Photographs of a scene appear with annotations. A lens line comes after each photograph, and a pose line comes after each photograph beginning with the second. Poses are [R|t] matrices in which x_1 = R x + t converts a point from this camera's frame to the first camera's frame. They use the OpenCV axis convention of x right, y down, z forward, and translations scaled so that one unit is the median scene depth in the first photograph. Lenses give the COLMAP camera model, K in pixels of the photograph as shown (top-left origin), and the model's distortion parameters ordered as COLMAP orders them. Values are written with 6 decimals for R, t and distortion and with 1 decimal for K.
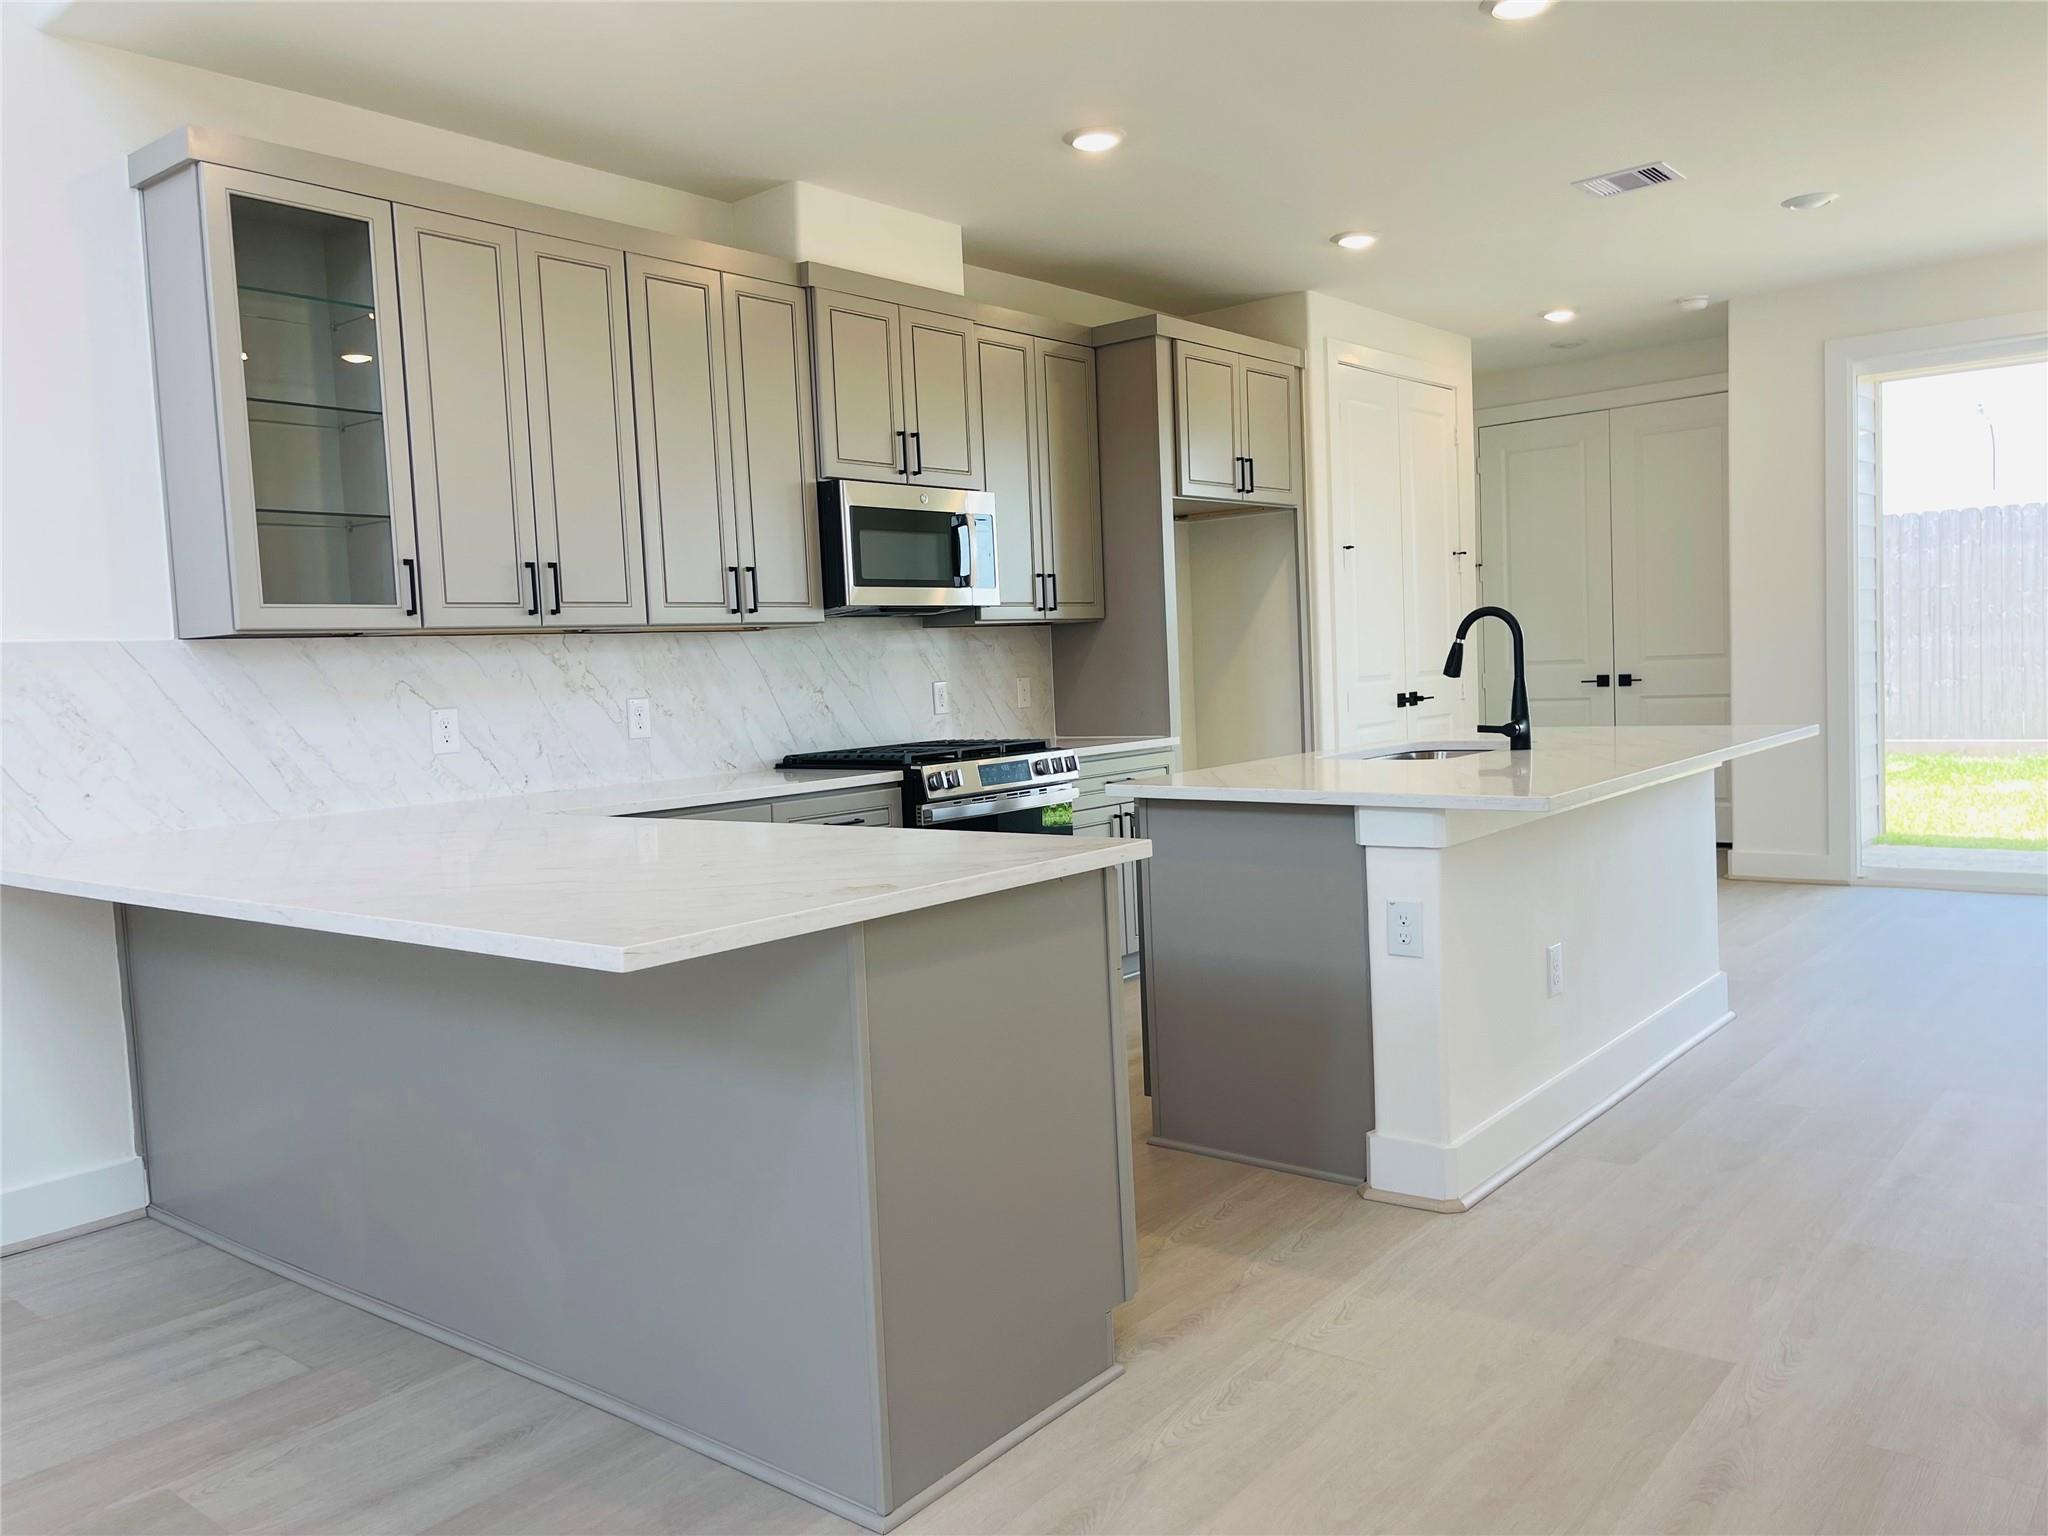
lens RADIAL K [[1544.0, 0, 1016.4], [0, 1544.0, 765.3], [0, 0, 1]] dist [0.071643, -0.090630]
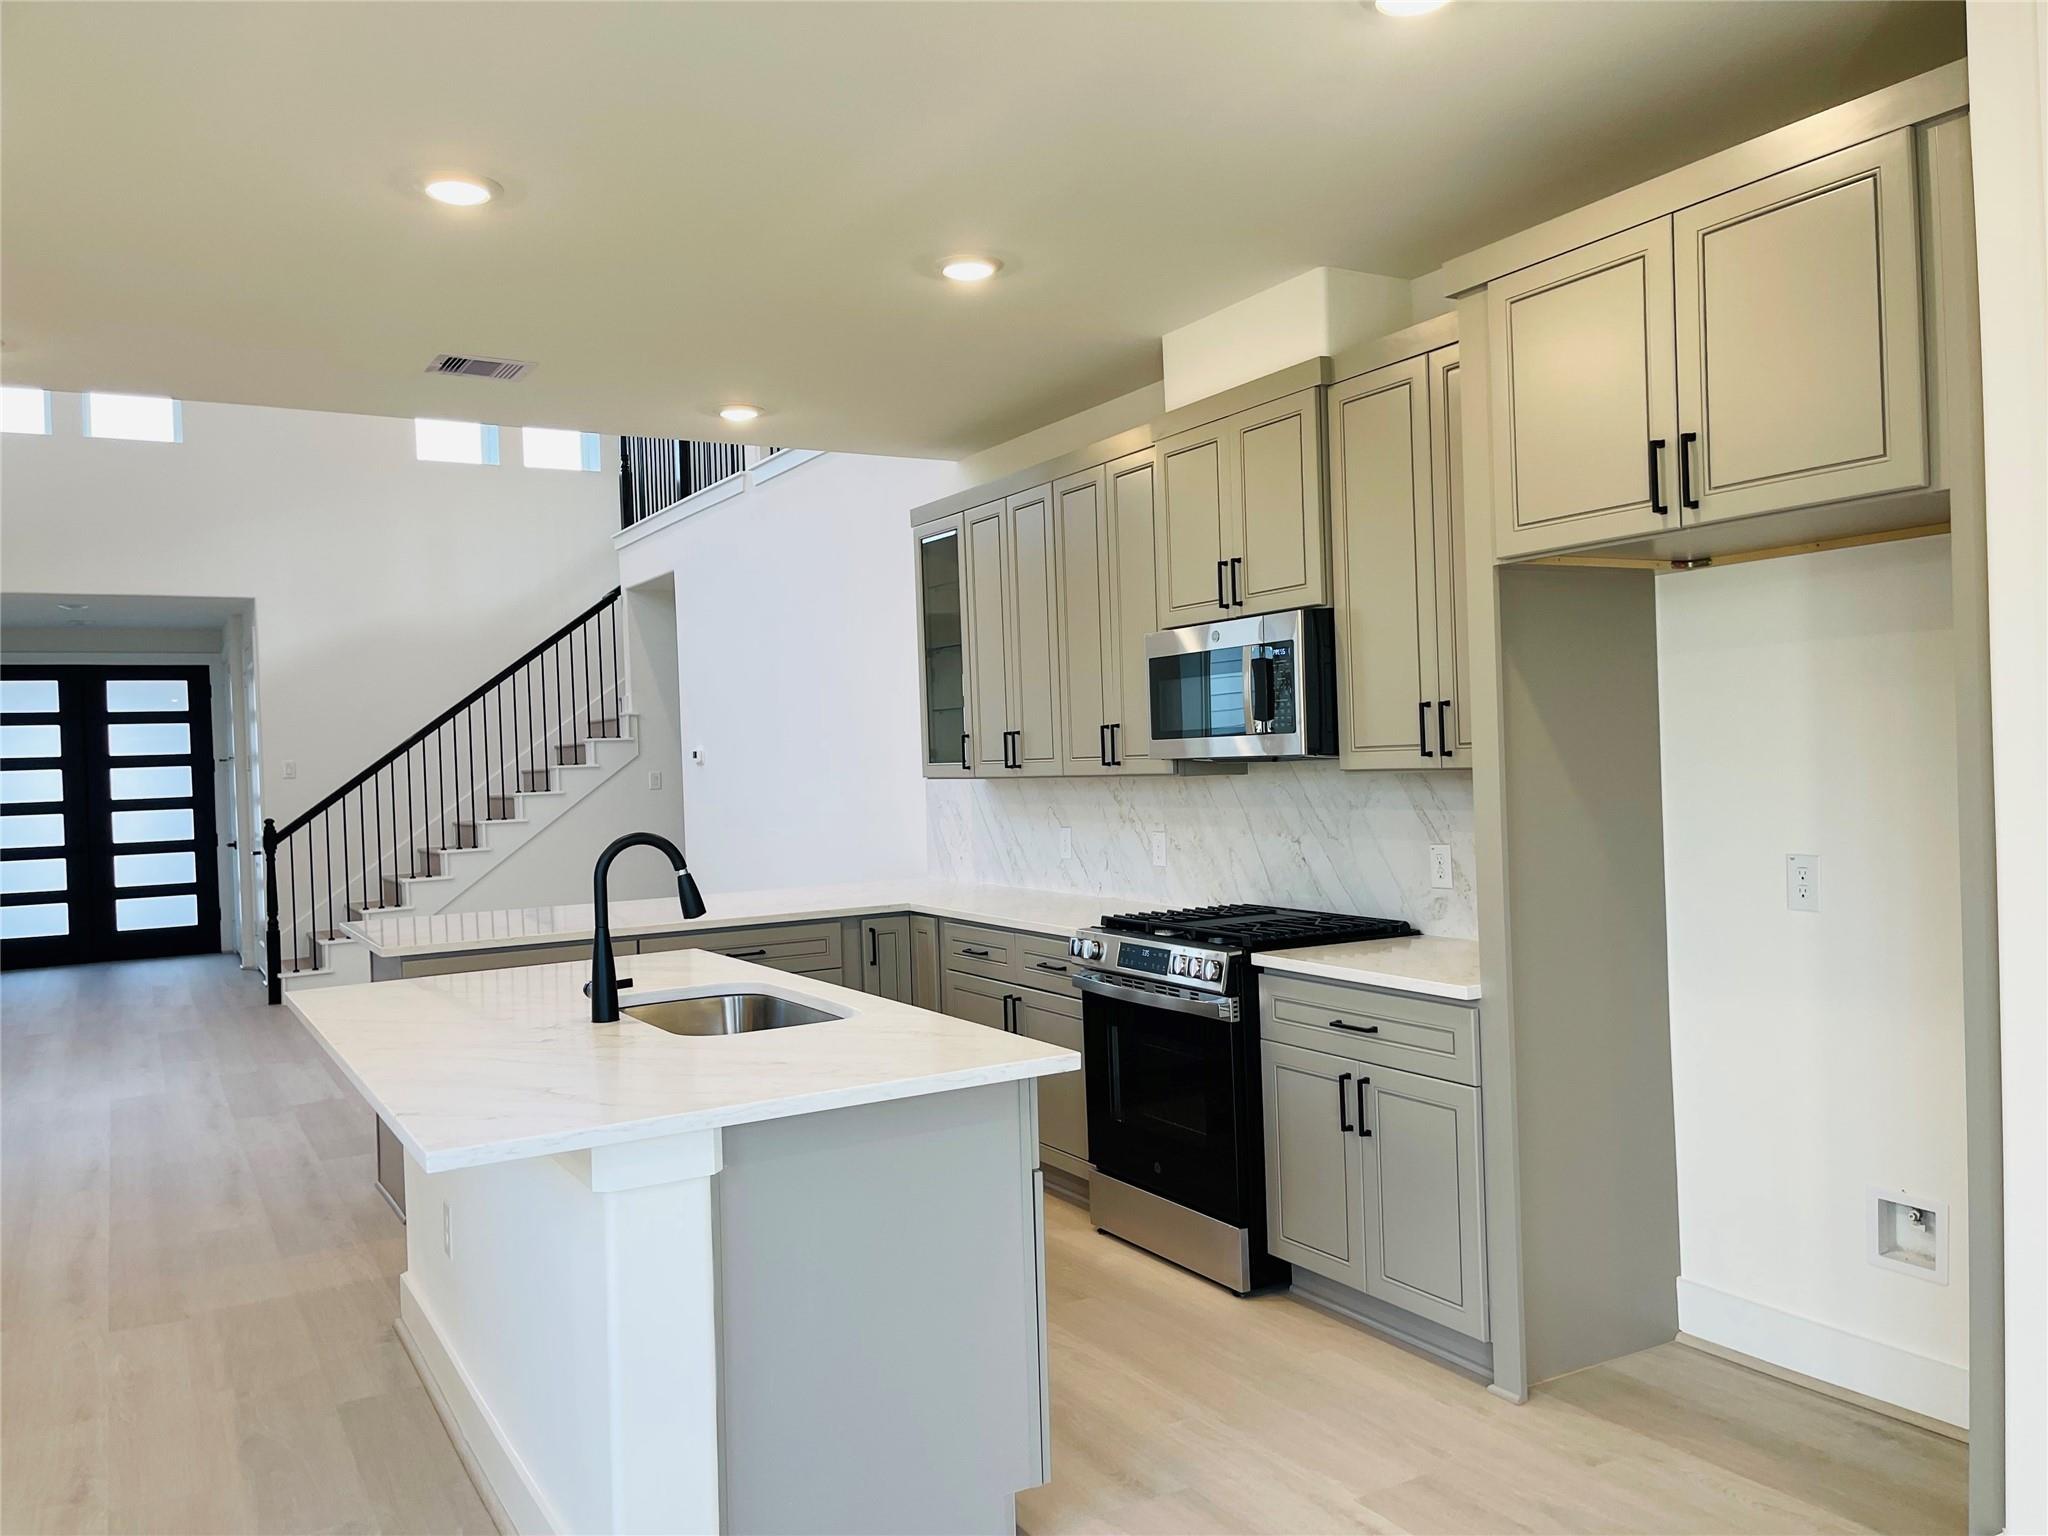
lens RADIAL K [[1544.0, 0, 1035.2], [0, 1544.0, 774.0], [0, 0, 1]] dist [0.071643, -0.090630]
pose [[-0.337349, 0.070590, -0.938729, 0.966633], [-0.008904, 0.996901, 0.078164, -0.196195], [0.941338, 0.034727, -0.335675, 1.451525]]
